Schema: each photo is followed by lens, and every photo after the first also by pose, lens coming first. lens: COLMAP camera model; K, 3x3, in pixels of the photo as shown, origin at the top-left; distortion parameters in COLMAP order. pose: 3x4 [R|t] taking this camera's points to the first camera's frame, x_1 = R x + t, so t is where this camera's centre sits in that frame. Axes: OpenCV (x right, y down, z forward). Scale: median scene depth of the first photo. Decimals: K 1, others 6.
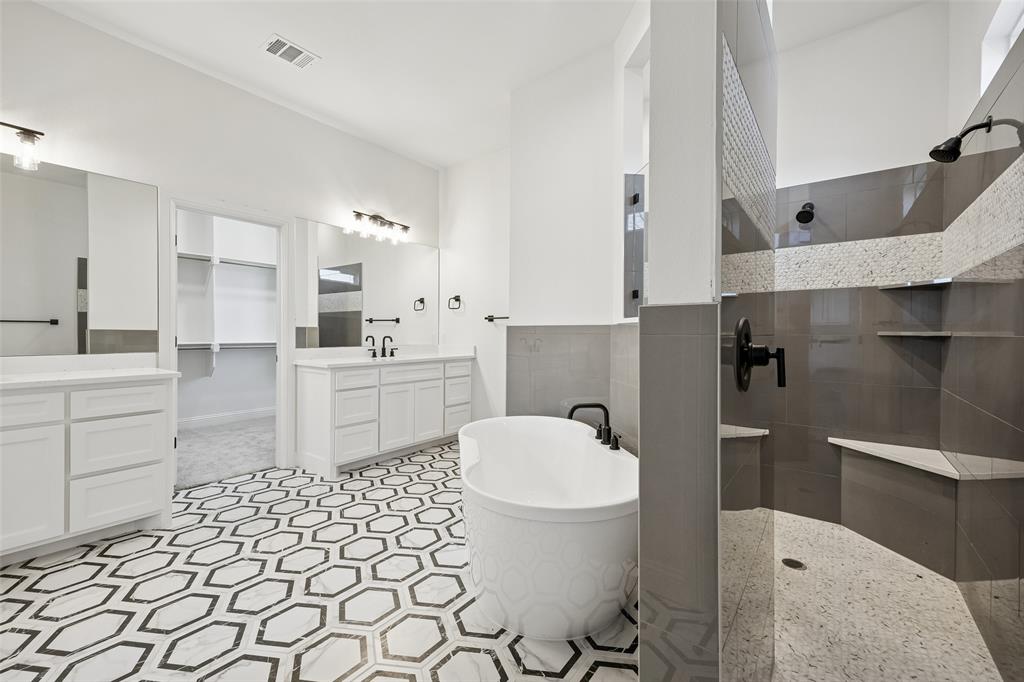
lens RADIAL K [[415.5, 0, 509.6], [0, 415.5, 337.4], [0, 0, 1]] dist [0.009363, -0.000349]
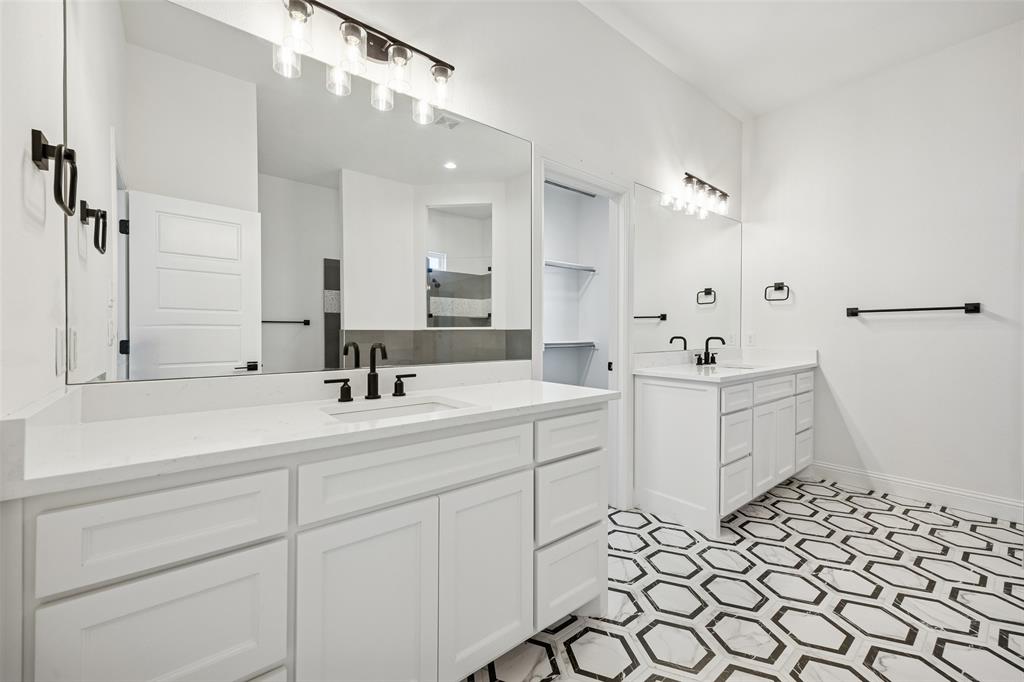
lens RADIAL K [[415.5, 0, 509.6], [0, 415.5, 337.4], [0, 0, 1]] dist [0.009363, -0.000349]
pose [[0.971443, 0.000646, -0.237273, -0.553450], [-0.000506, 1.000000, 0.000652, -0.002909], [0.237273, -0.000513, 0.971443, 0.201246]]
